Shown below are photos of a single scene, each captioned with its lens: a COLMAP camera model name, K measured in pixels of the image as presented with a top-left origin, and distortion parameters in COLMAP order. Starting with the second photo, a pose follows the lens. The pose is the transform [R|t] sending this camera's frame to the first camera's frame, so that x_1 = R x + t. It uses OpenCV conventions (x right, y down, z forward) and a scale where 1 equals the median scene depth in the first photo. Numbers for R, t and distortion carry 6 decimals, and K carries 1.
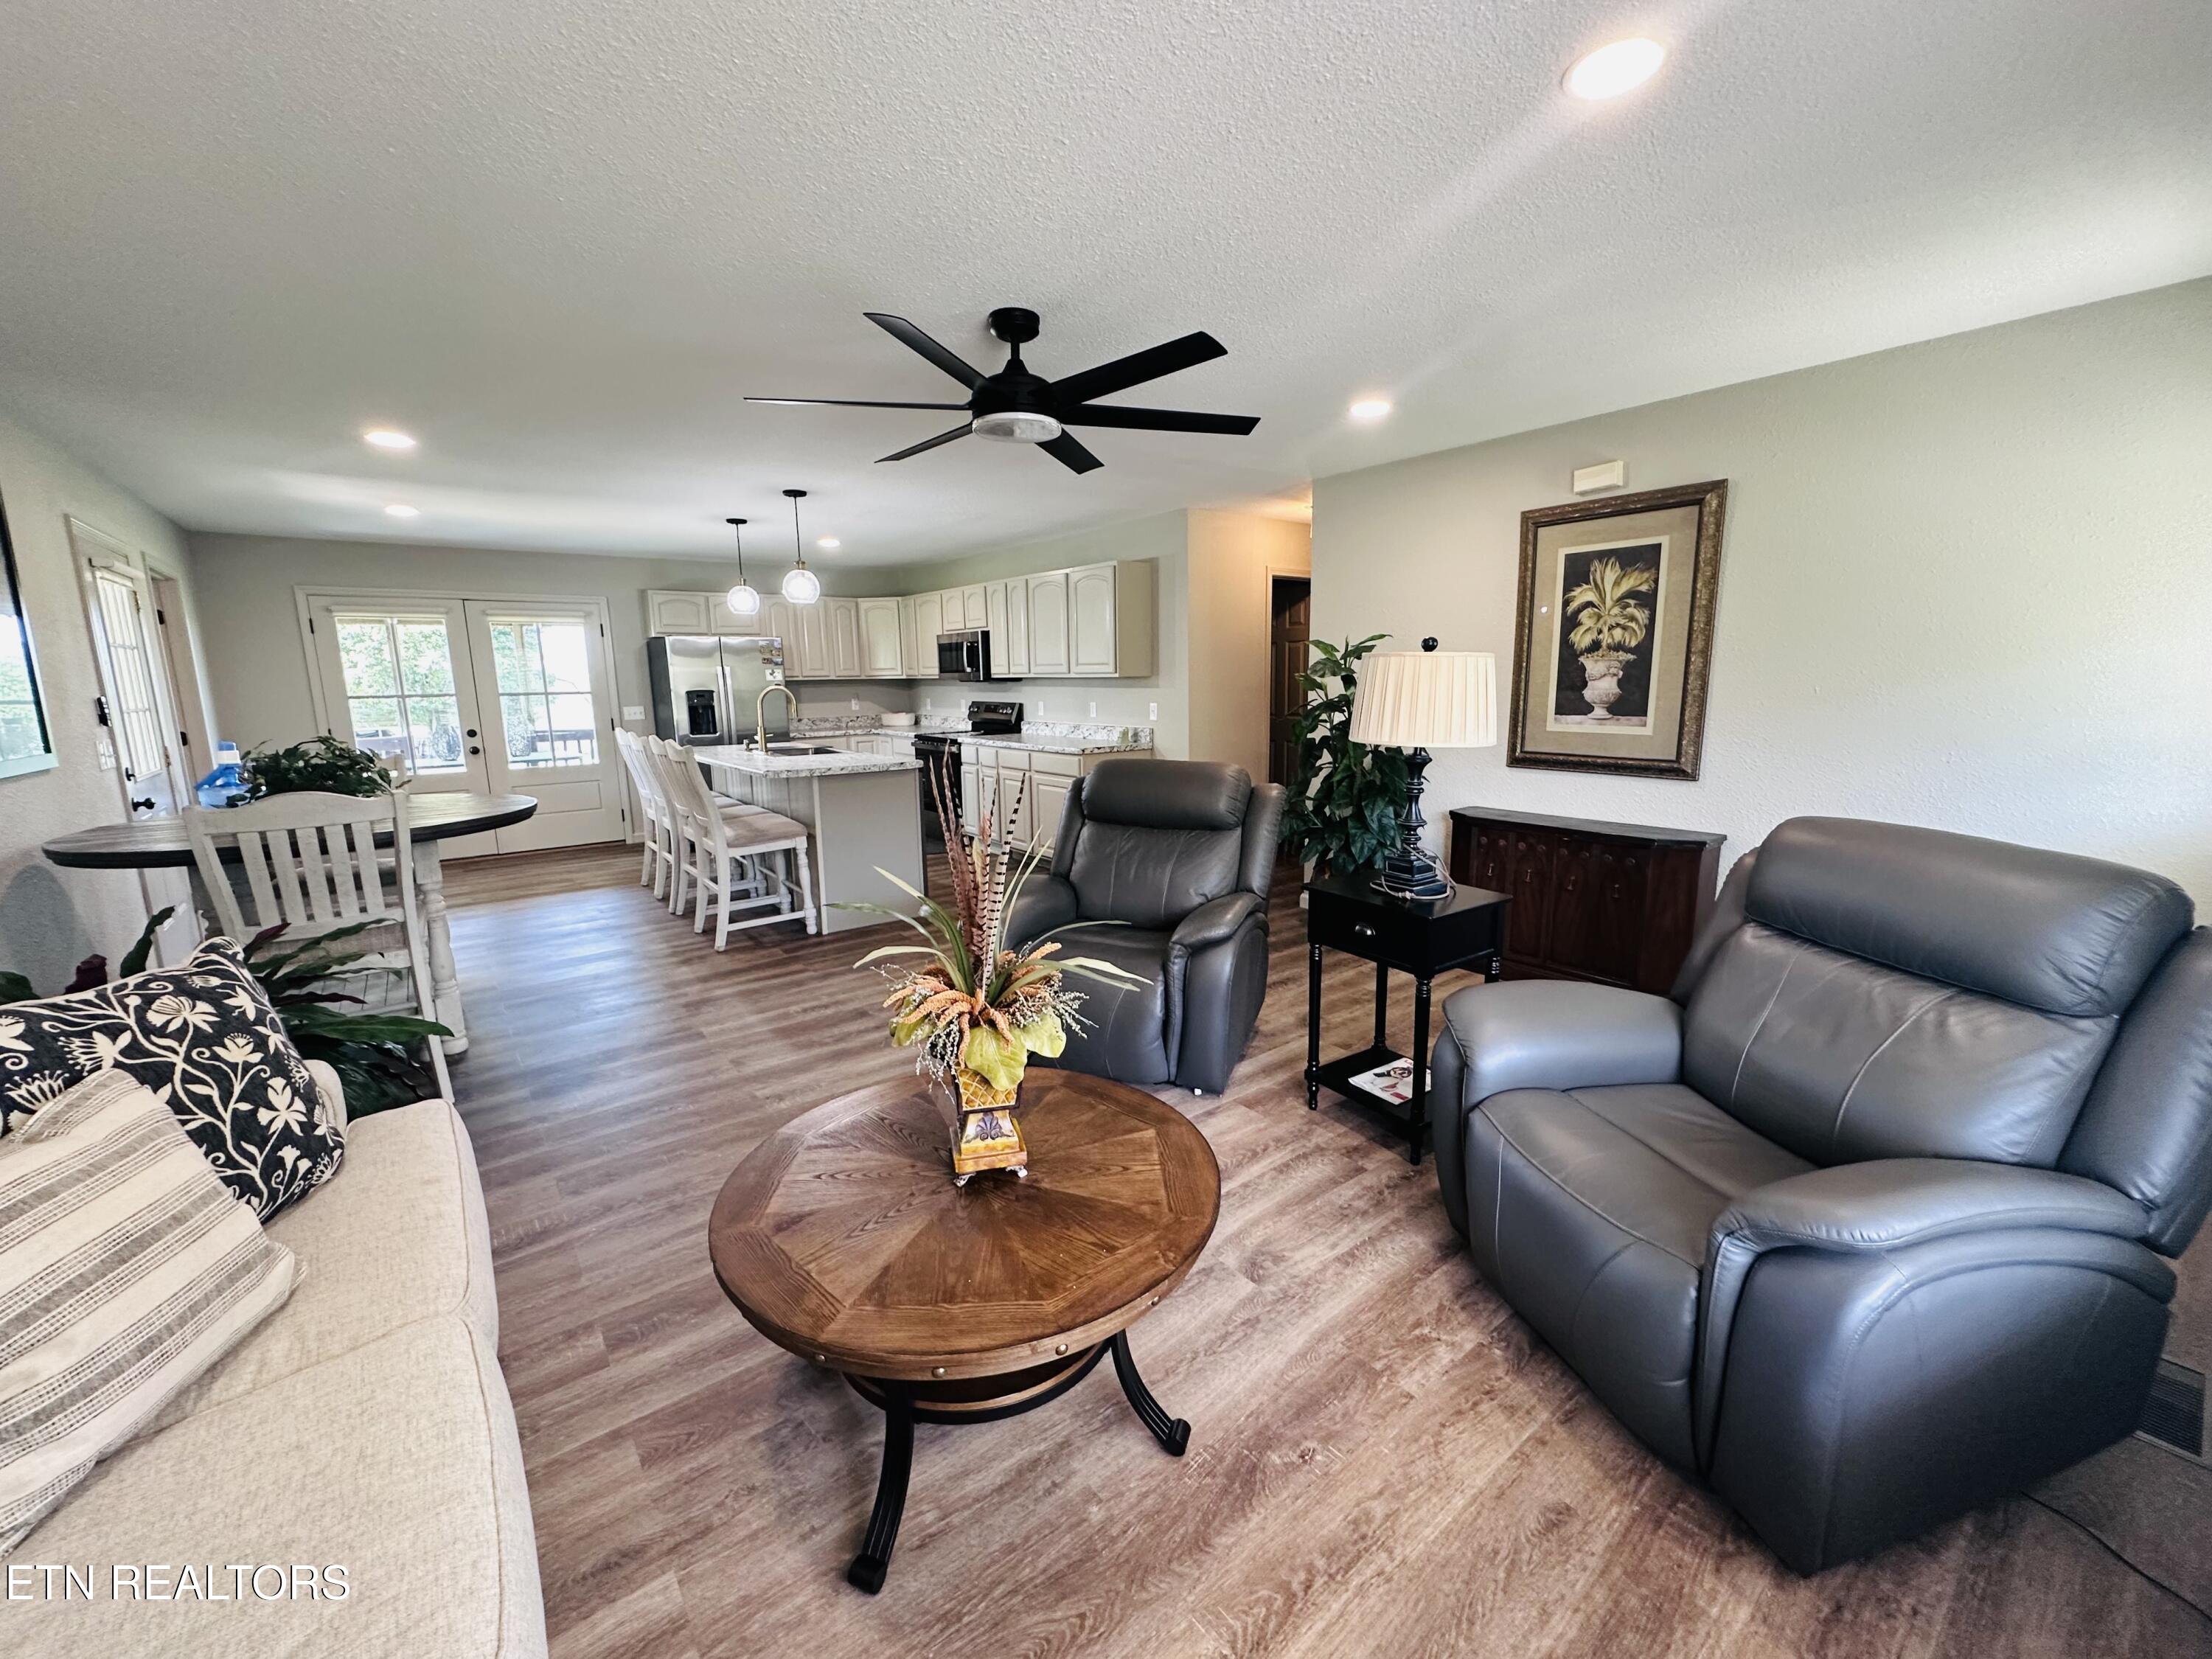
lens RADIAL K [[882.3, 0, 1108.5], [0, 882.3, 837.5], [0, 0, 1]] dist [-0.004069, 0.001157]
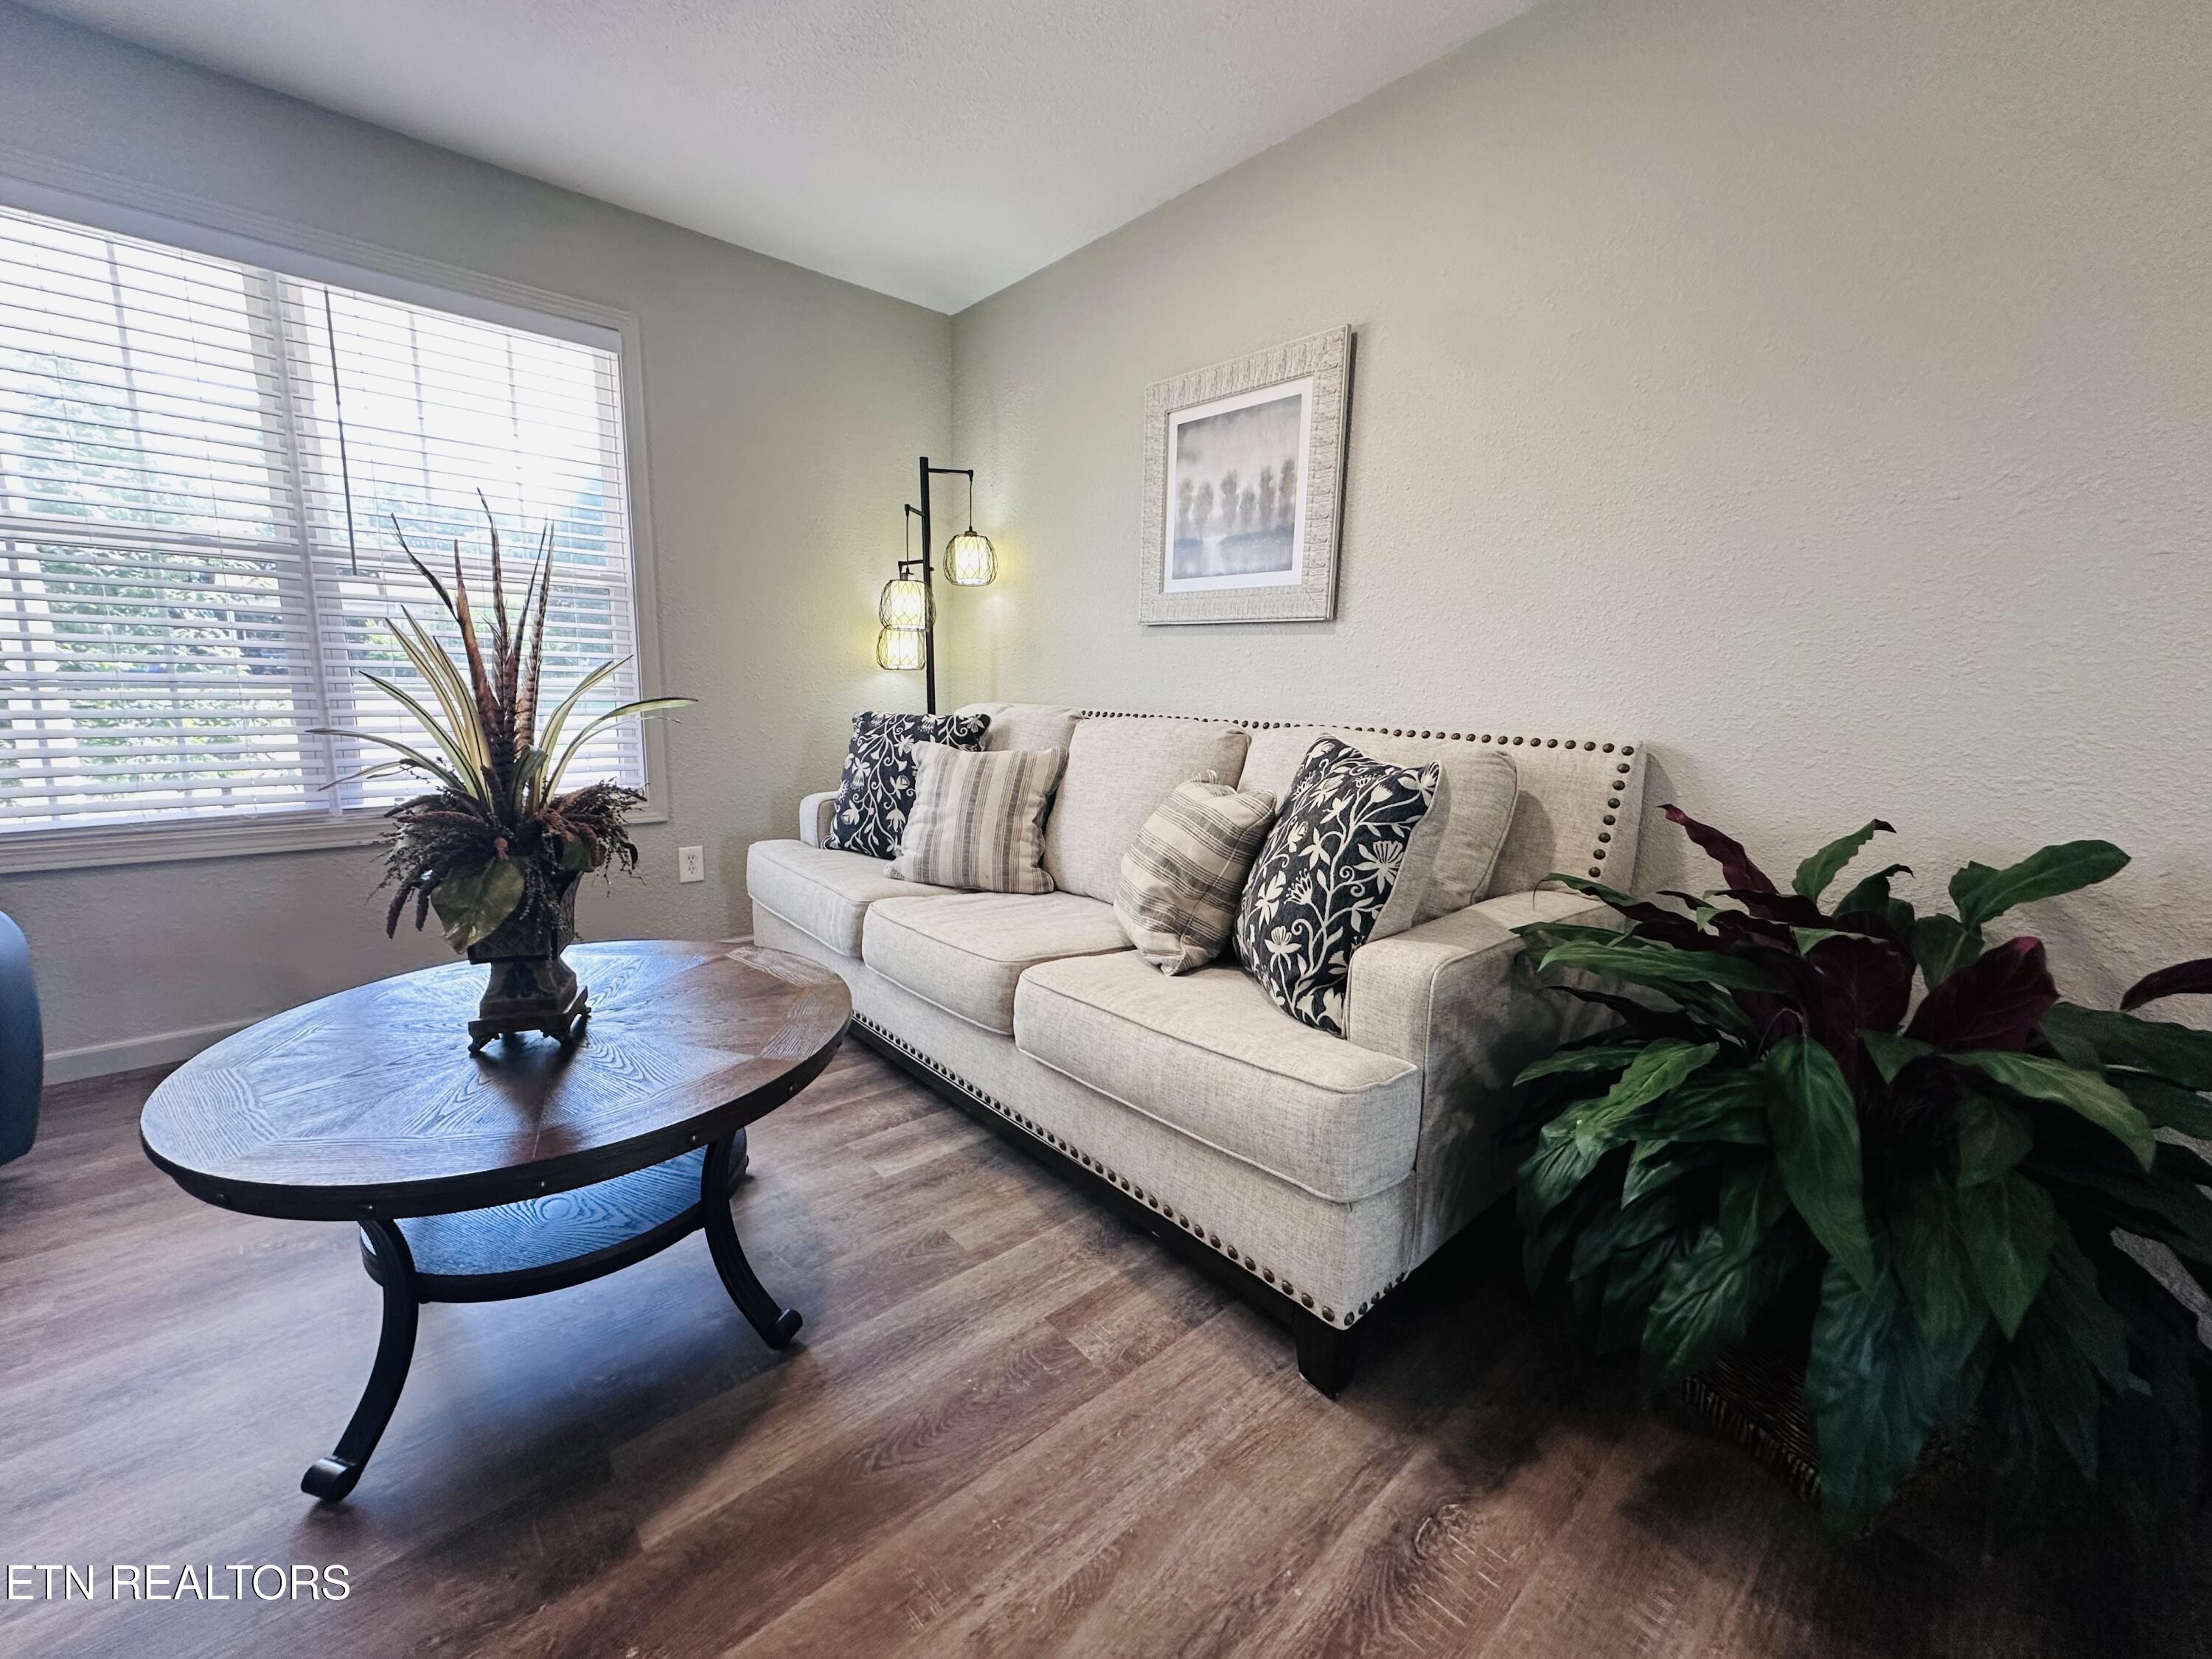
lens RADIAL K [[882.3, 0, 1107.9], [0, 882.3, 830.8], [0, 0, 1]] dist [-0.004069, 0.001157]
pose [[-0.997590, 0.000562, -0.069380, -0.258803], [-0.023597, 0.937607, 0.346896, -0.044074], [0.065247, 0.347697, -0.935334, 0.729037]]
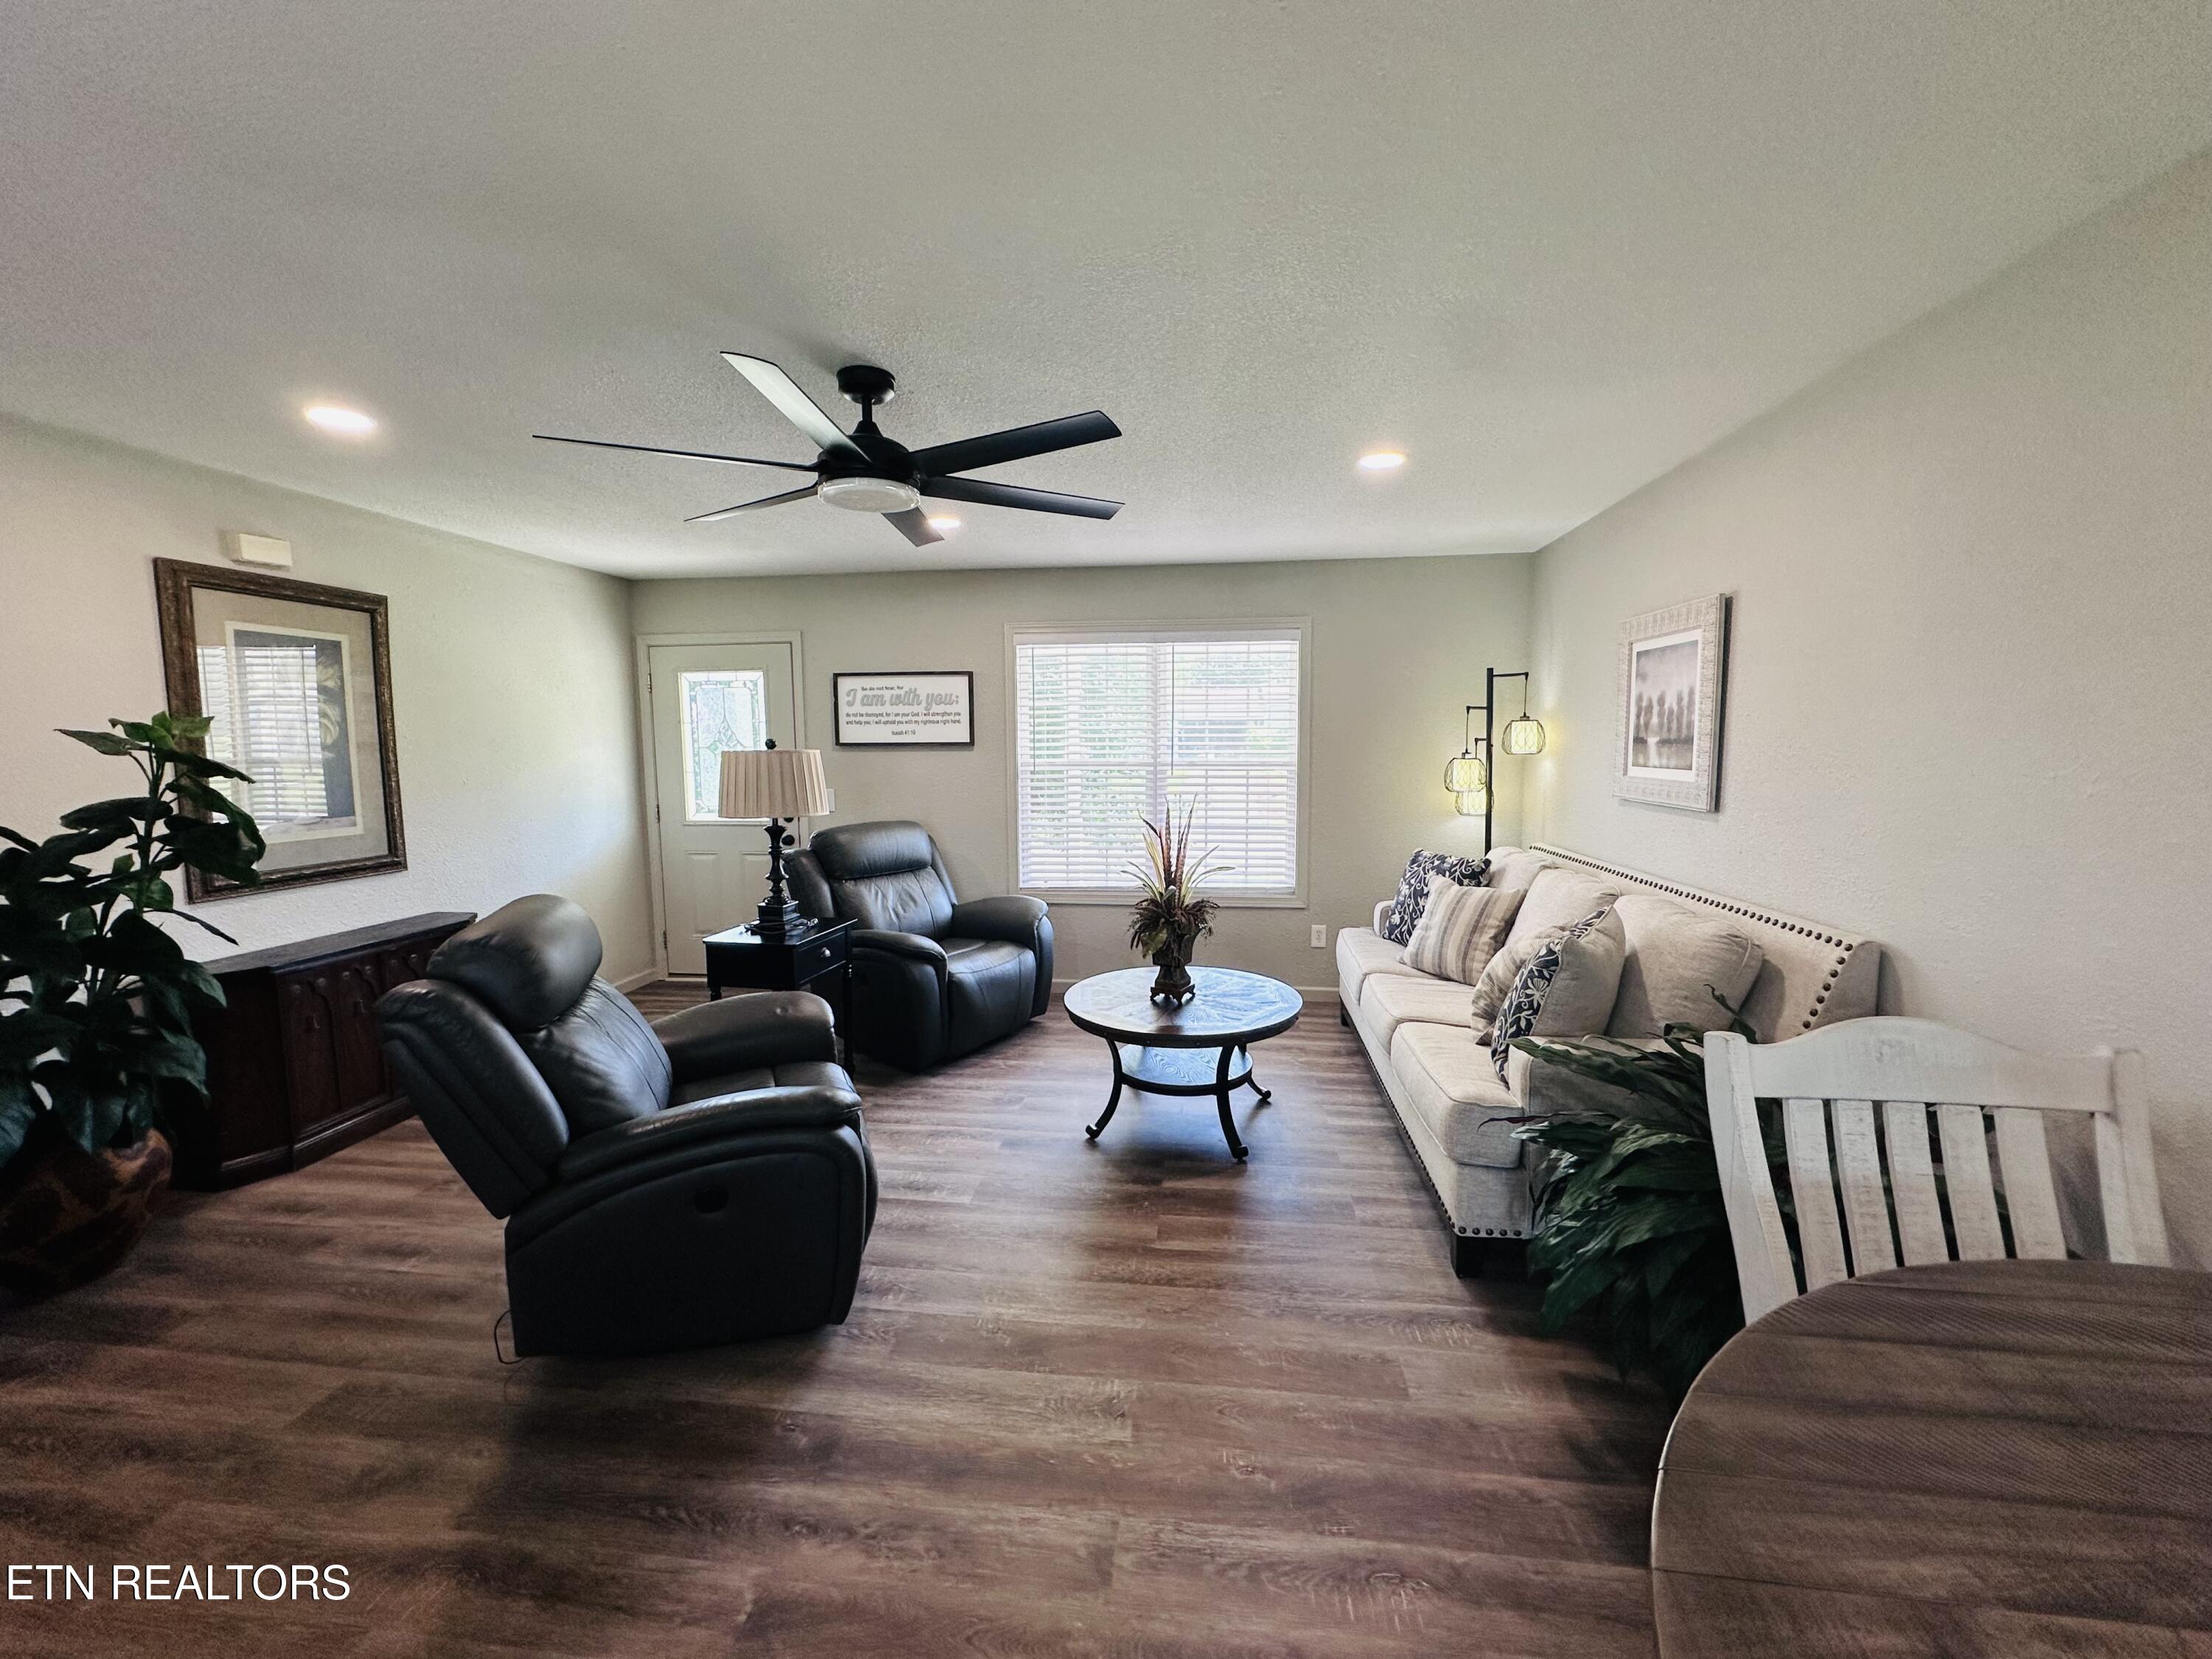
lens RADIAL K [[882.3, 0, 1105.2], [0, 882.3, 828.9], [0, 0, 1]] dist [-0.004069, 0.001157]
pose [[-0.704321, -0.049119, 0.708181, -0.606104], [0.145863, 0.966303, 0.212090, -0.191298], [-0.694735, 0.252676, -0.673423, 0.995863]]
